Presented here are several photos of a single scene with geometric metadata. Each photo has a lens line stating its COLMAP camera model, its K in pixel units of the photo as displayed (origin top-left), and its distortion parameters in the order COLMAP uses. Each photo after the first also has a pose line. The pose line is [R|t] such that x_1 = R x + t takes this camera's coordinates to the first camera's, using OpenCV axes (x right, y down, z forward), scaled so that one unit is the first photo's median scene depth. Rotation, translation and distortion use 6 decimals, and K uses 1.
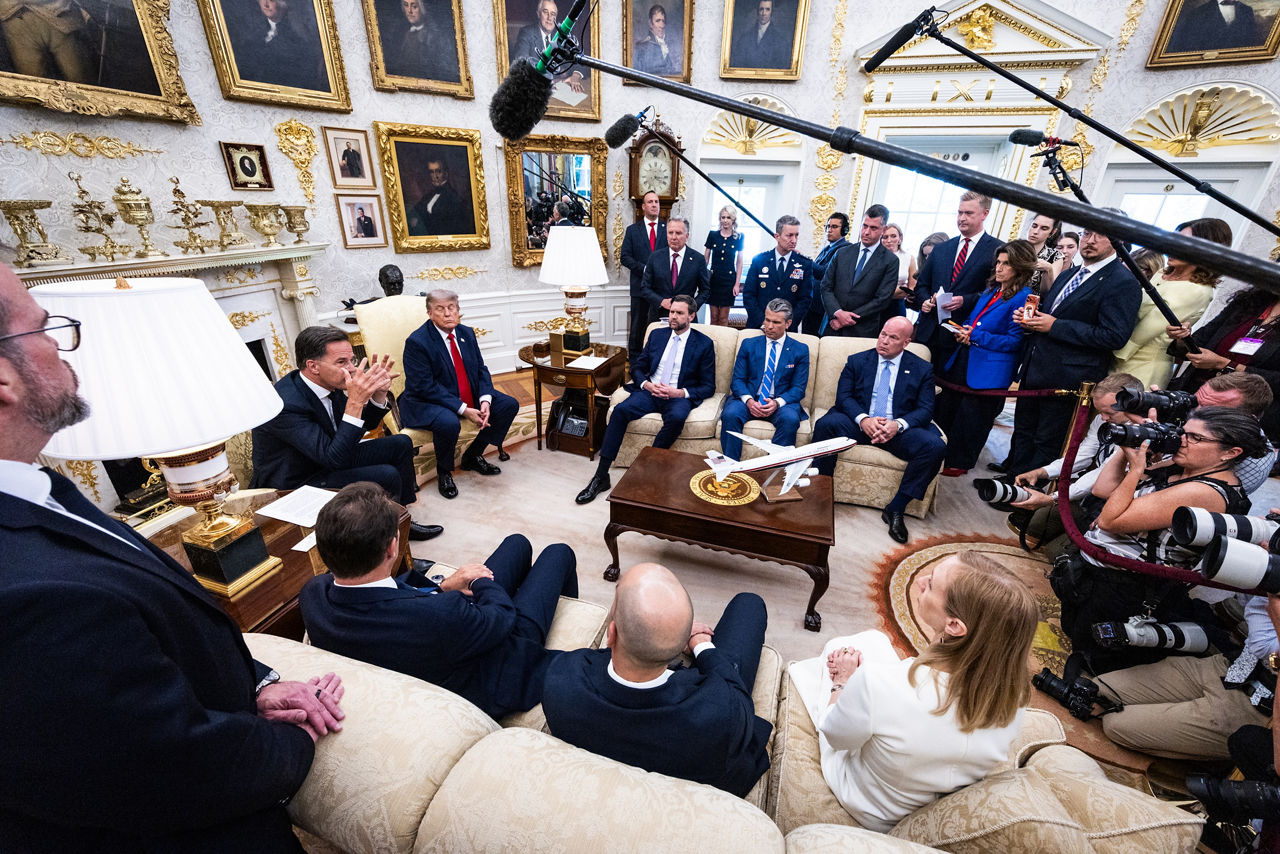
lens RADIAL K [[485.8, 0, 640.0], [0, 485.8, 427.0], [0, 0, 1]] dist [-0.007216, 0.000376]
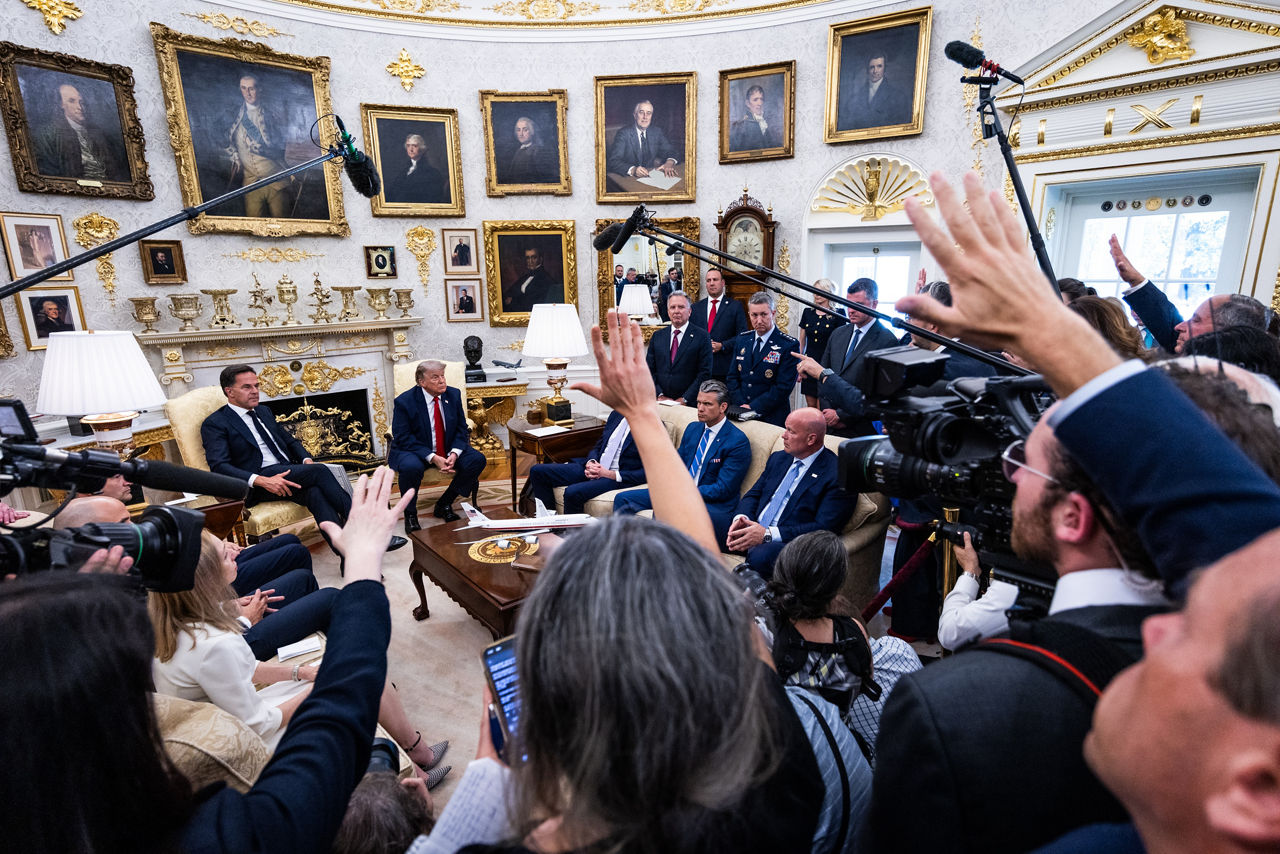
lens RADIAL K [[613.7, 0, 640.0], [0, 613.7, 427.0], [0, 0, 1]] dist [-0.003328, -0.001554]
pose [[0.859425, 0.097311, -0.501916, 0.602088], [-0.191502, 0.971521, -0.139550, -0.000024], [0.474042, 0.216051, 0.853584, -0.001490]]
